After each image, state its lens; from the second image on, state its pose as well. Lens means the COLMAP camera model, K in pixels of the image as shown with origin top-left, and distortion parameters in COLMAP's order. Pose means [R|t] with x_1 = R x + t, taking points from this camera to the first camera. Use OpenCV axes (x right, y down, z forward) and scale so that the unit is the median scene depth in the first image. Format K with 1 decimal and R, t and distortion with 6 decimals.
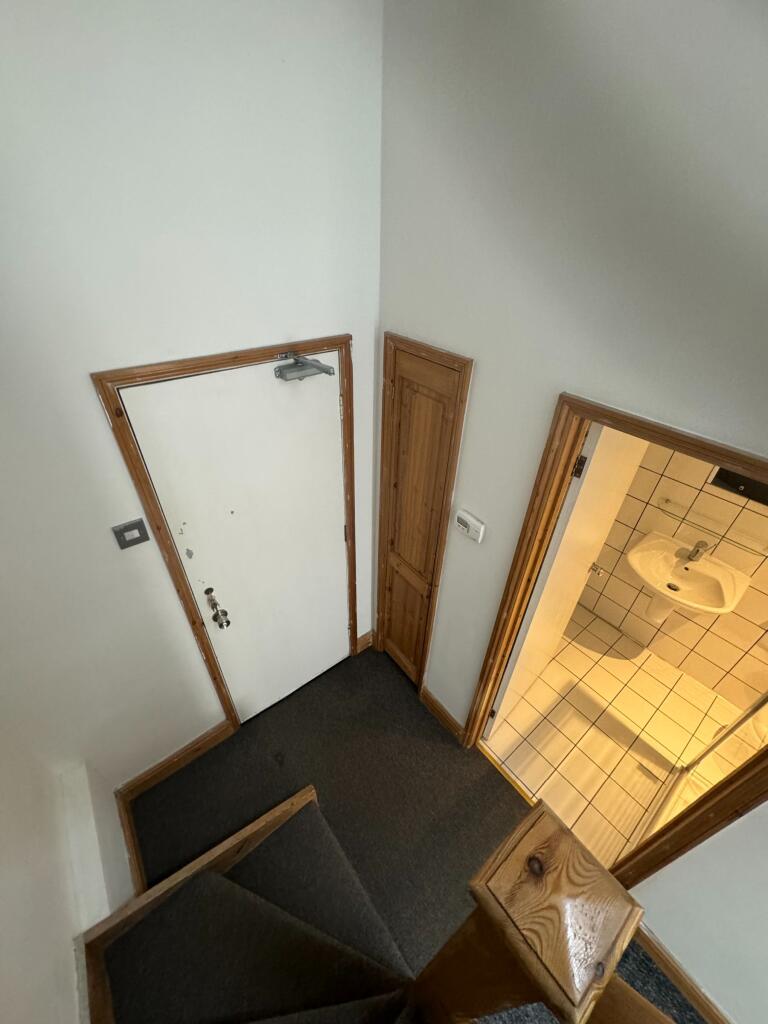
lens RADIAL K [[408.1, 0, 384.0], [0, 408.1, 512.0], [0, 0, 1]] dist [-0.002210, 0.000329]
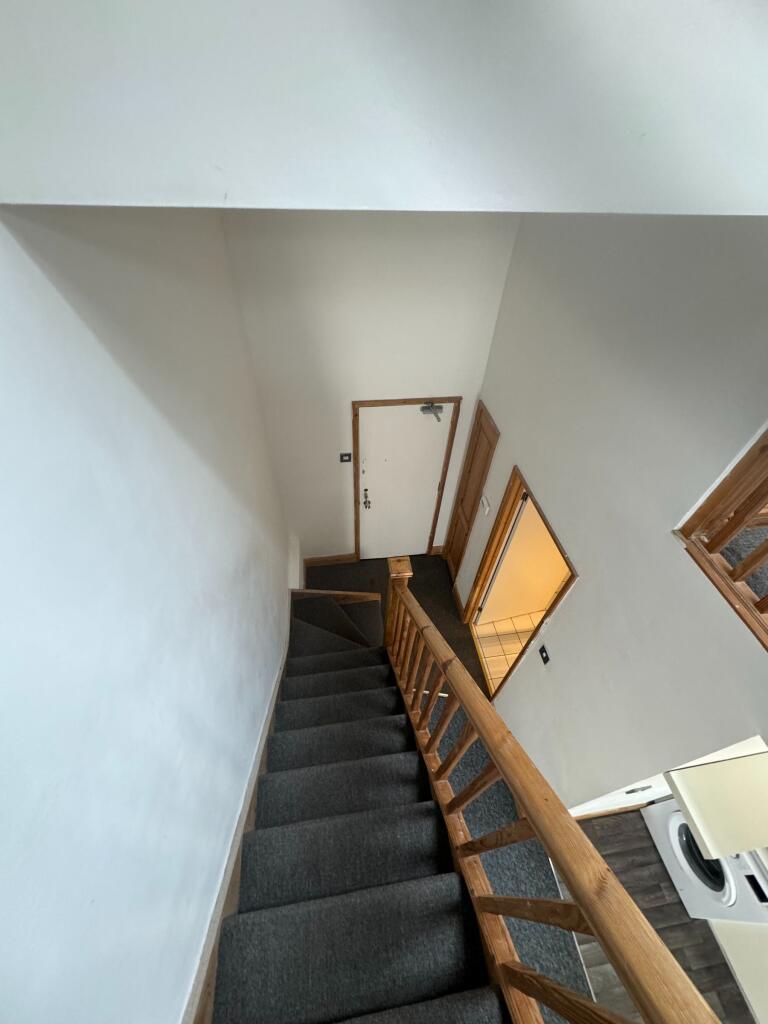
lens RADIAL K [[408.1, 0, 384.0], [0, 408.1, 512.0], [0, 0, 1]] dist [-0.002210, 0.000329]
pose [[0.868081, 0.367620, -0.333602, 0.427358], [-0.307108, 0.925675, 0.220930, -0.210554], [0.390026, -0.089333, 0.916460, -0.977356]]
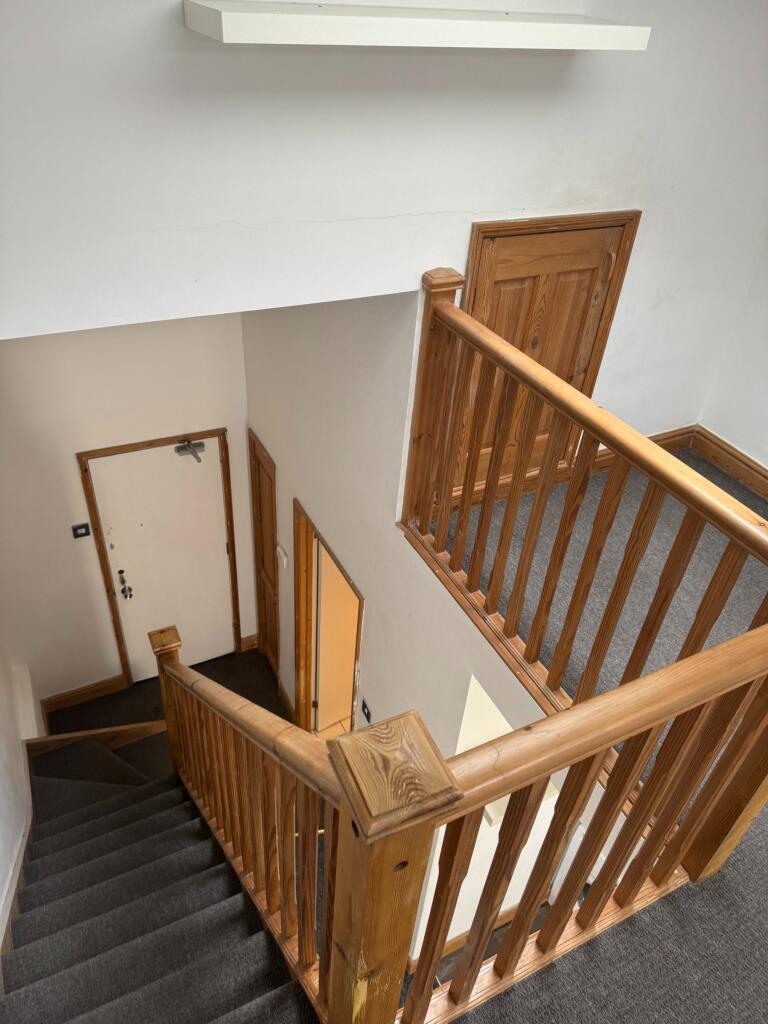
lens RADIAL K [[713.3, 0, 384.0], [0, 713.3, 512.0], [0, 0, 1]] dist [0.099480, -0.146651]
pose [[0.980534, 0.151245, -0.125208, 0.849004], [-0.150978, 0.988468, 0.011671, -0.211736], [0.125530, 0.007460, 0.992062, -1.575454]]
